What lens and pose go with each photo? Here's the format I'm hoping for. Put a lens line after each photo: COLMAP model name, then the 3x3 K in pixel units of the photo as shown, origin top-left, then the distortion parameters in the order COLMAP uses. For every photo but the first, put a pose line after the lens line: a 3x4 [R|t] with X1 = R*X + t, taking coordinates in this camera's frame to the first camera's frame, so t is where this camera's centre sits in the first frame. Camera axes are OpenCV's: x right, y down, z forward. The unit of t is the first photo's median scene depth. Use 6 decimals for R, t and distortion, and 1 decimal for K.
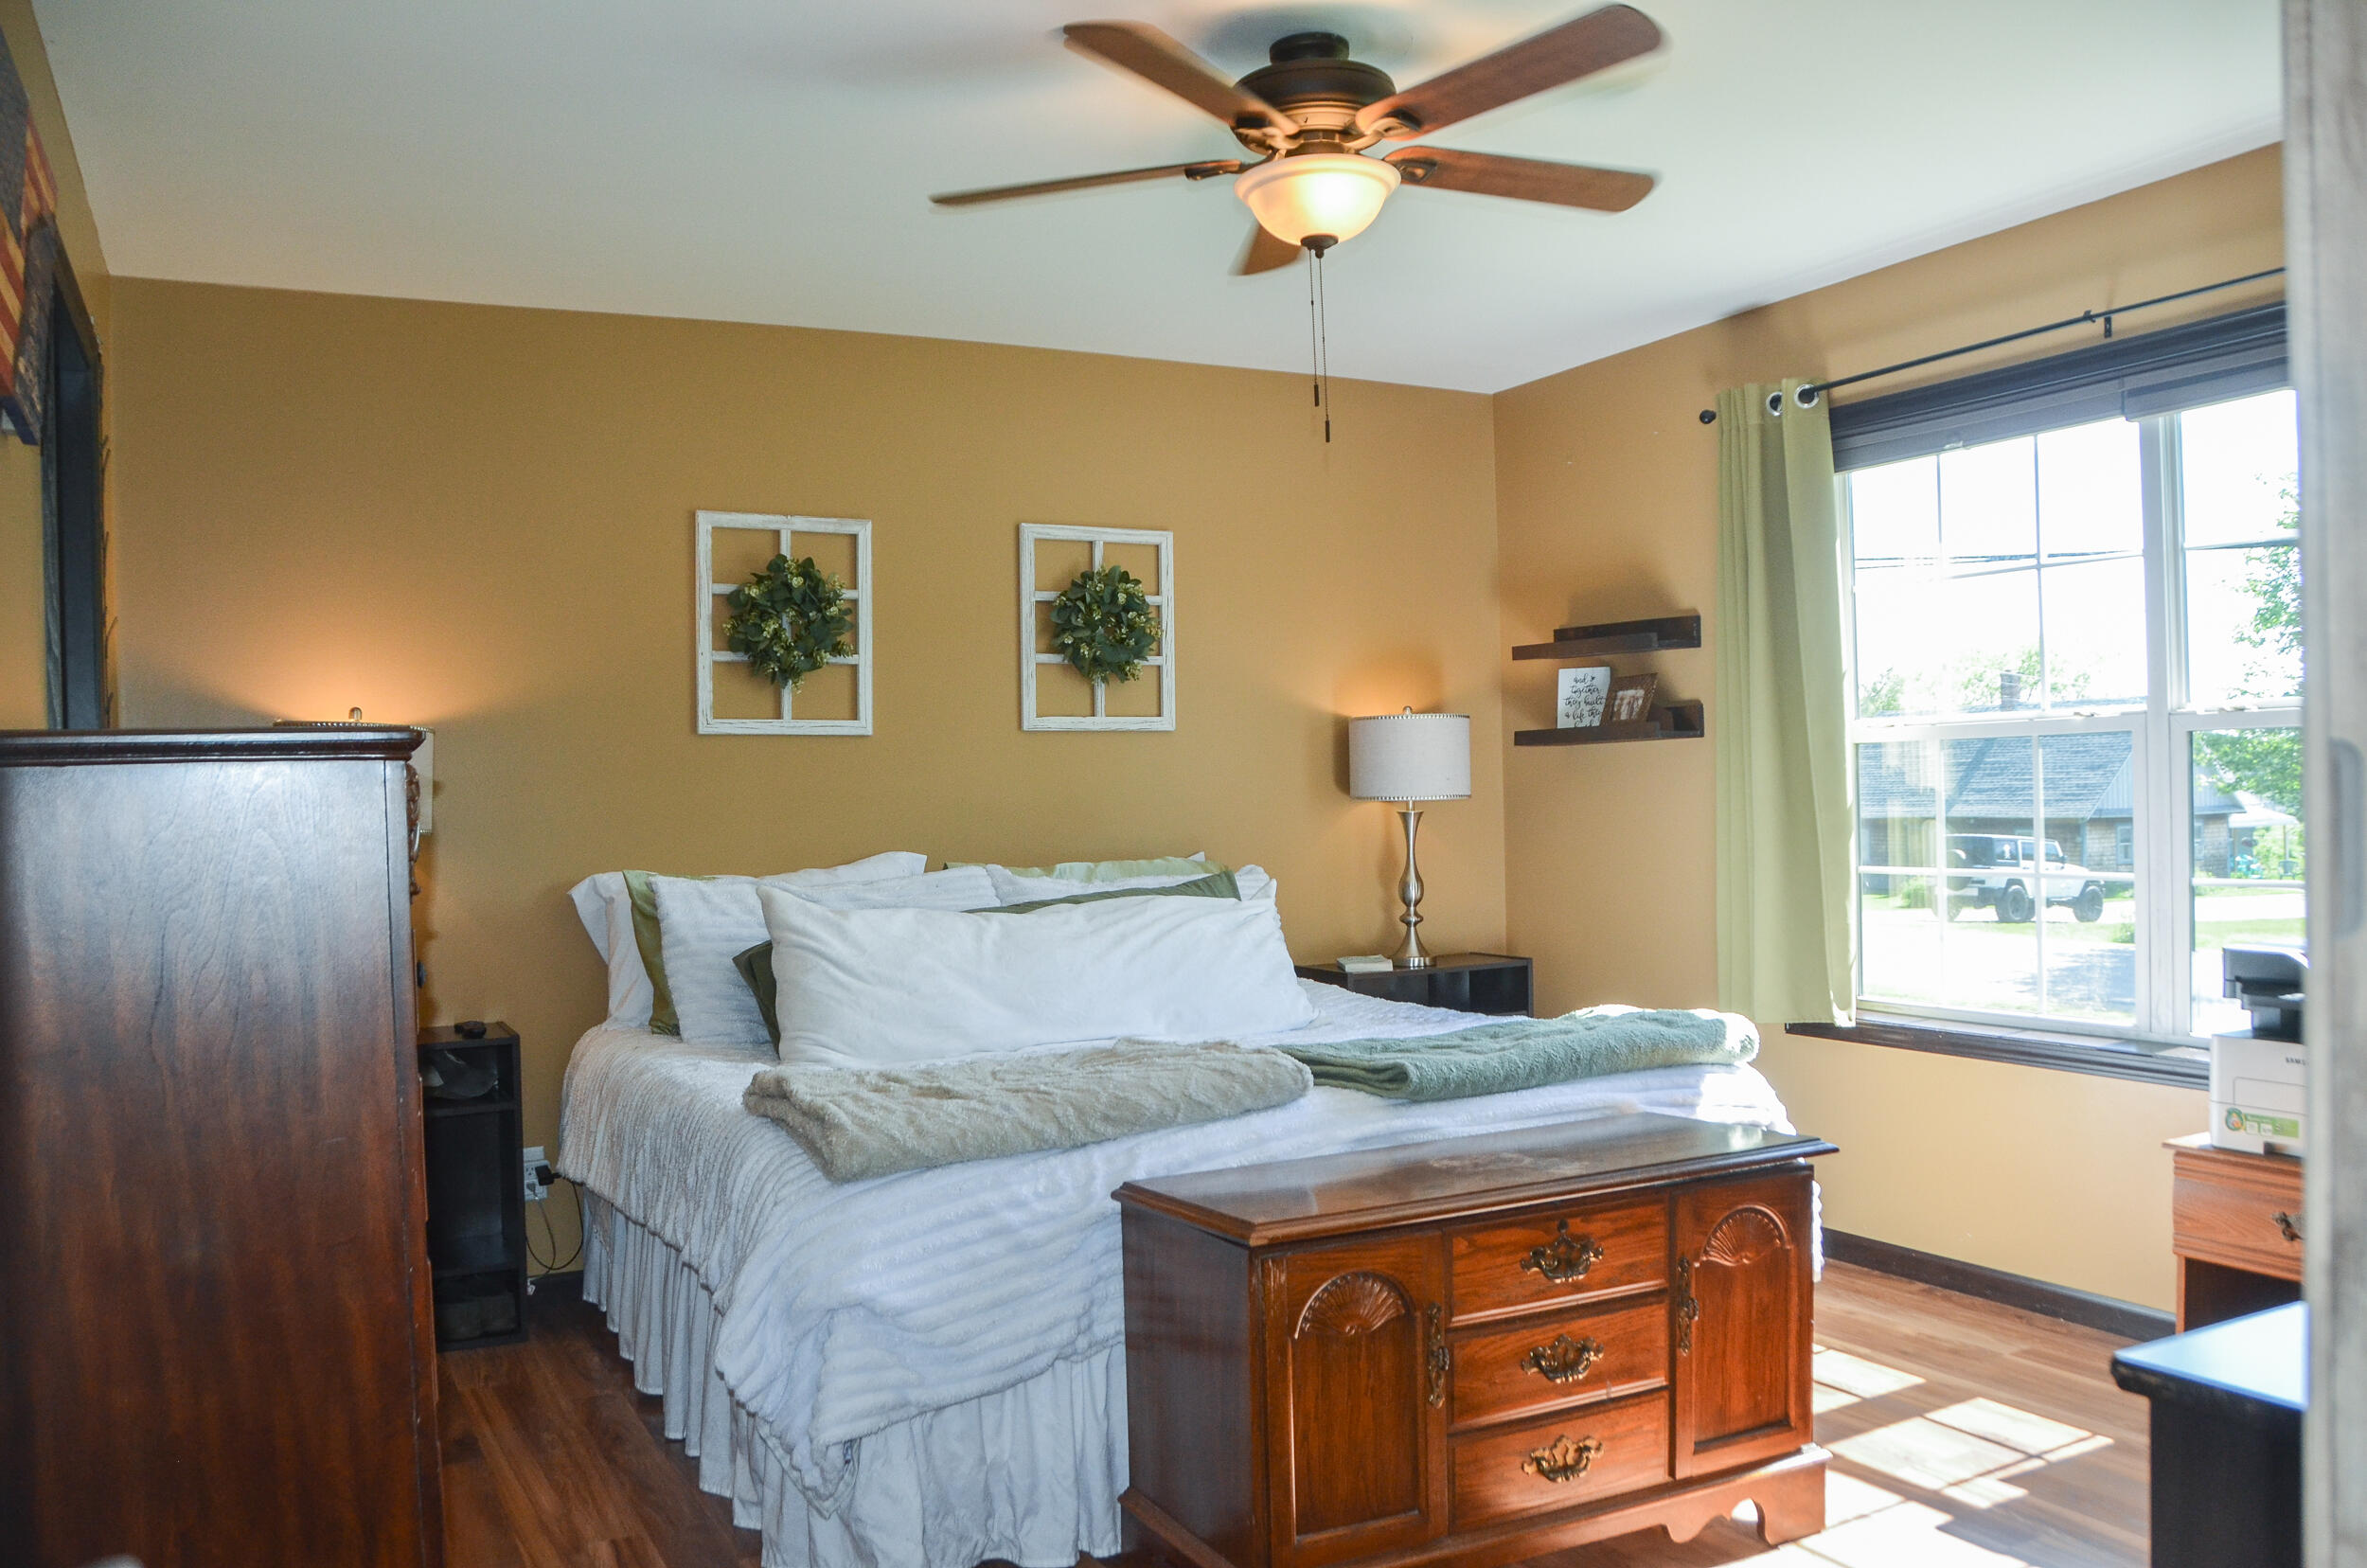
lens RADIAL K [[1847.1, 0, 1164.2], [0, 1847.1, 825.7], [0, 0, 1]] dist [-0.160303, 0.120275]
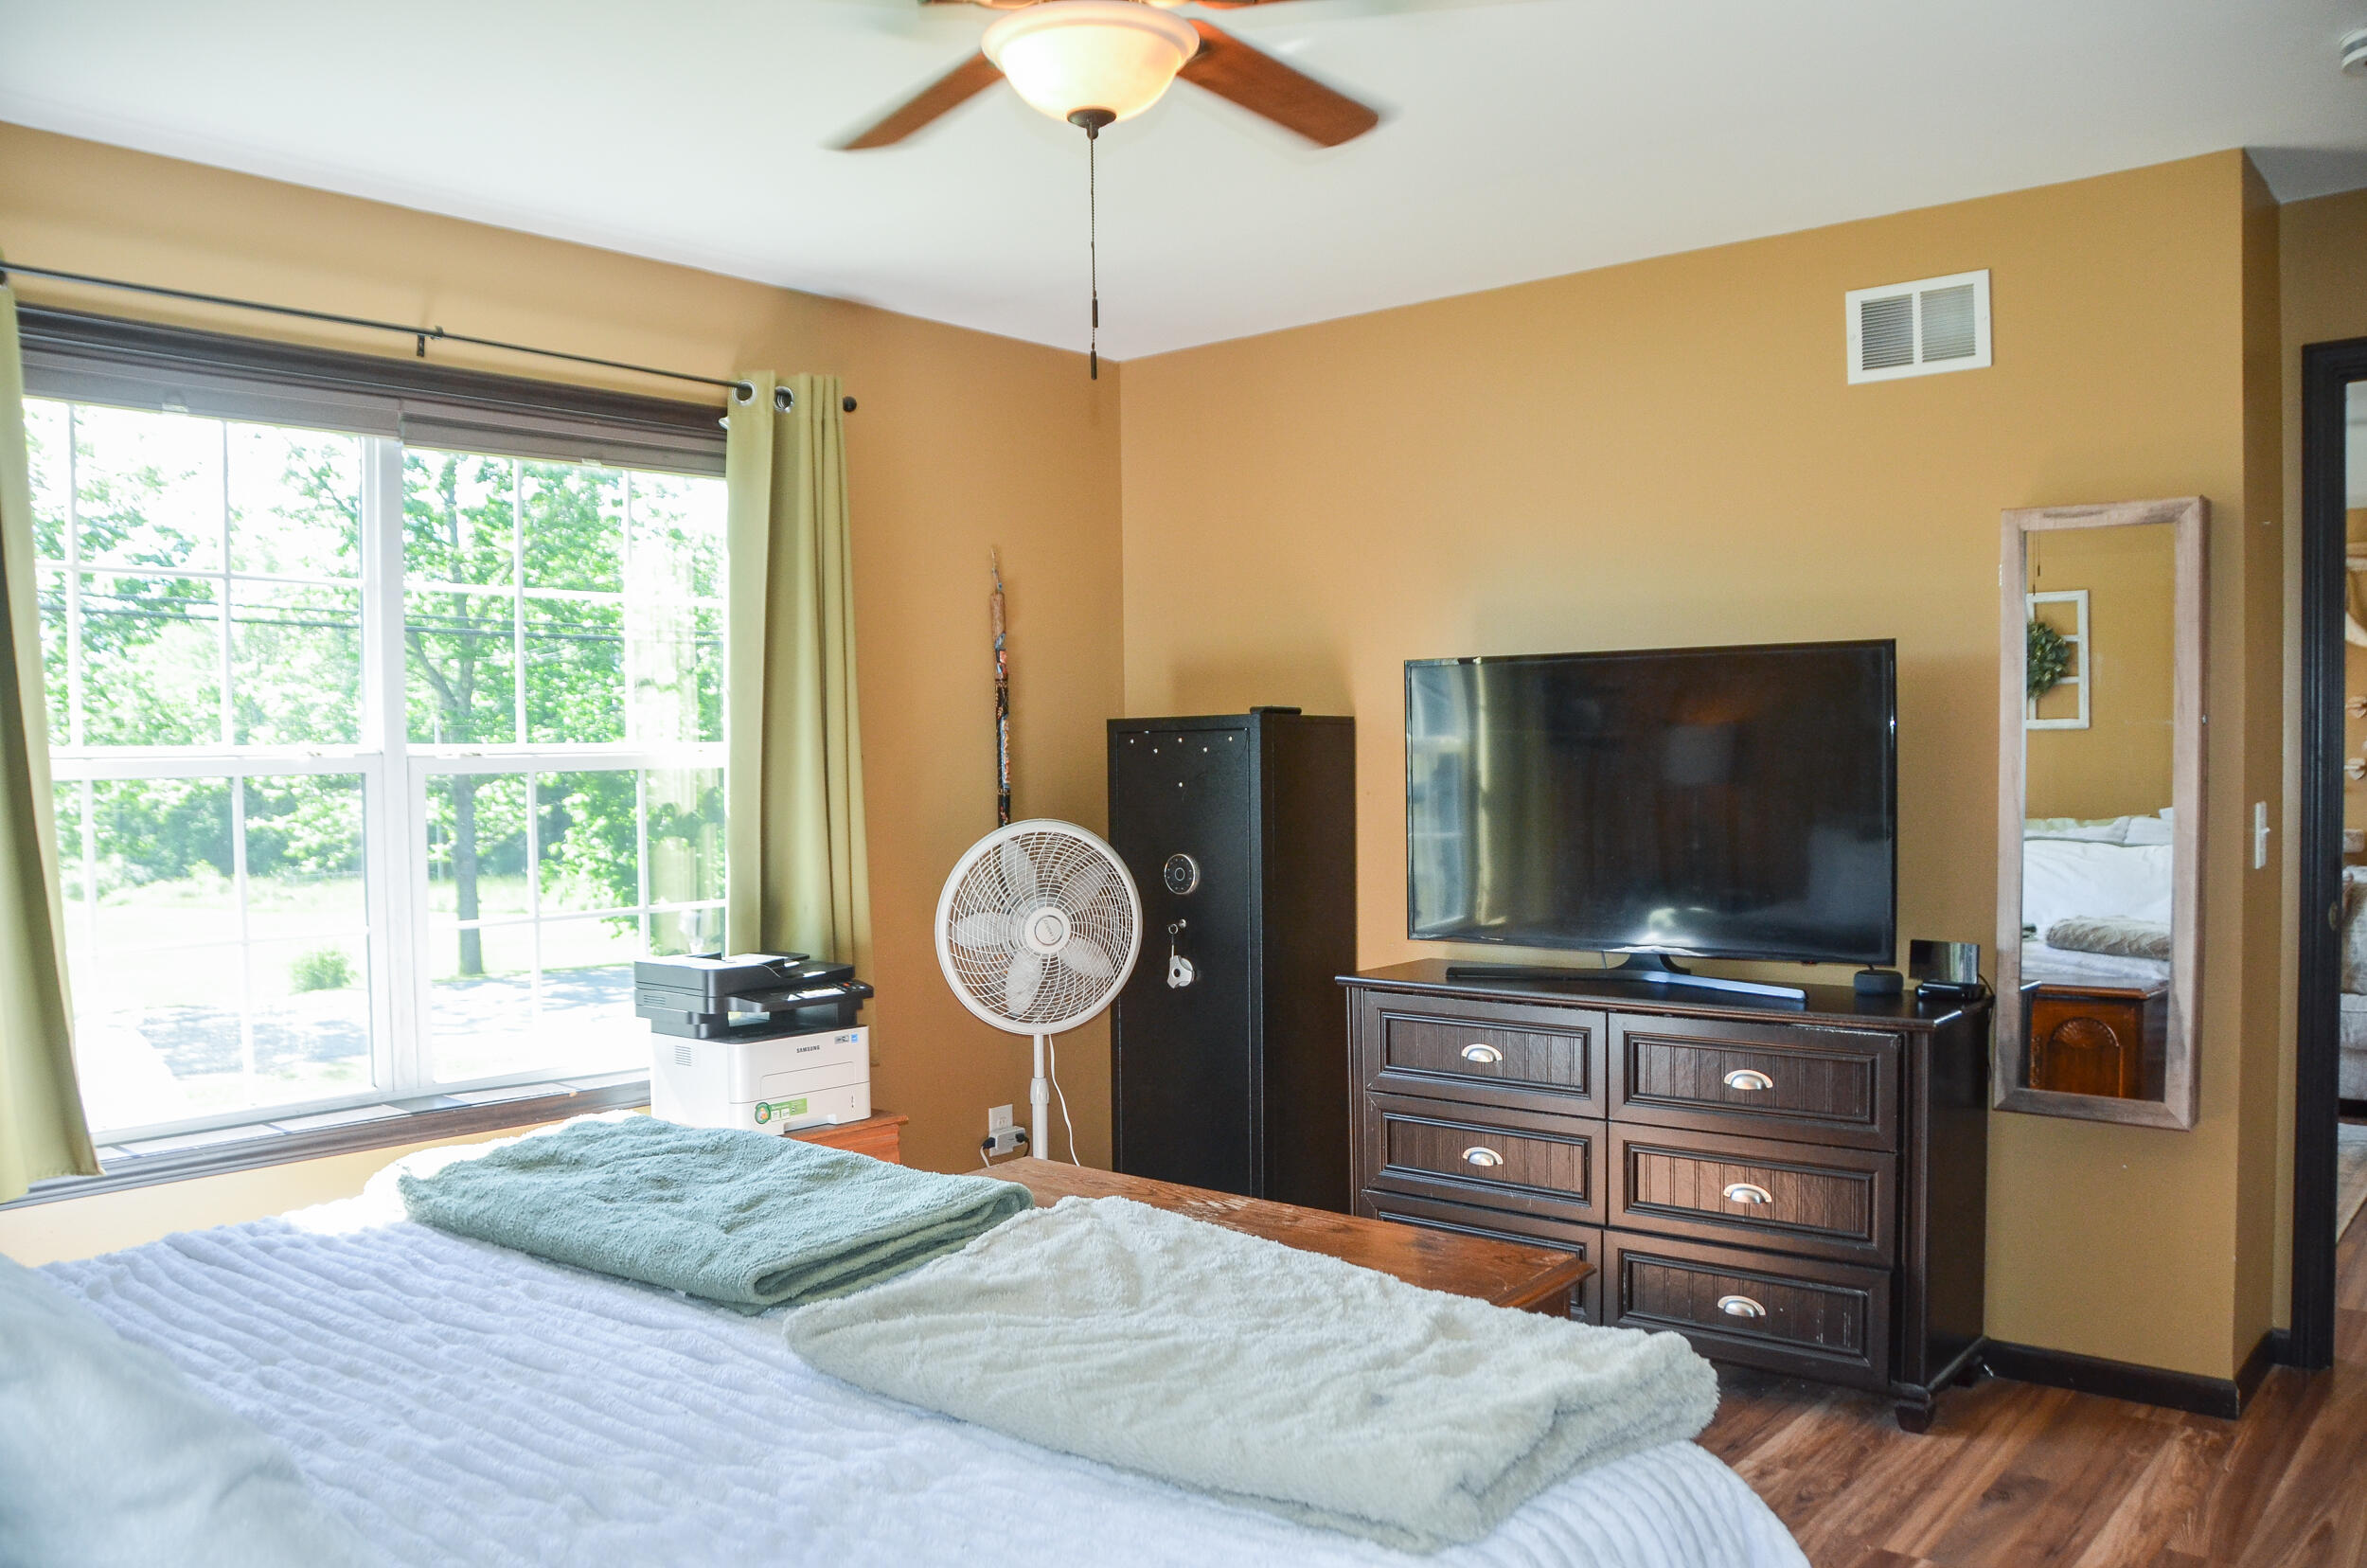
lens RADIAL K [[1847.1, 0, 1164.2], [0, 1847.1, 825.7], [0, 0, 1]] dist [-0.160303, 0.120275]
pose [[-0.393355, 0.001717, 0.919385, -0.547170], [0.039403, 0.999111, 0.014992, -0.026831], [-0.918542, 0.042123, -0.393073, 1.112977]]
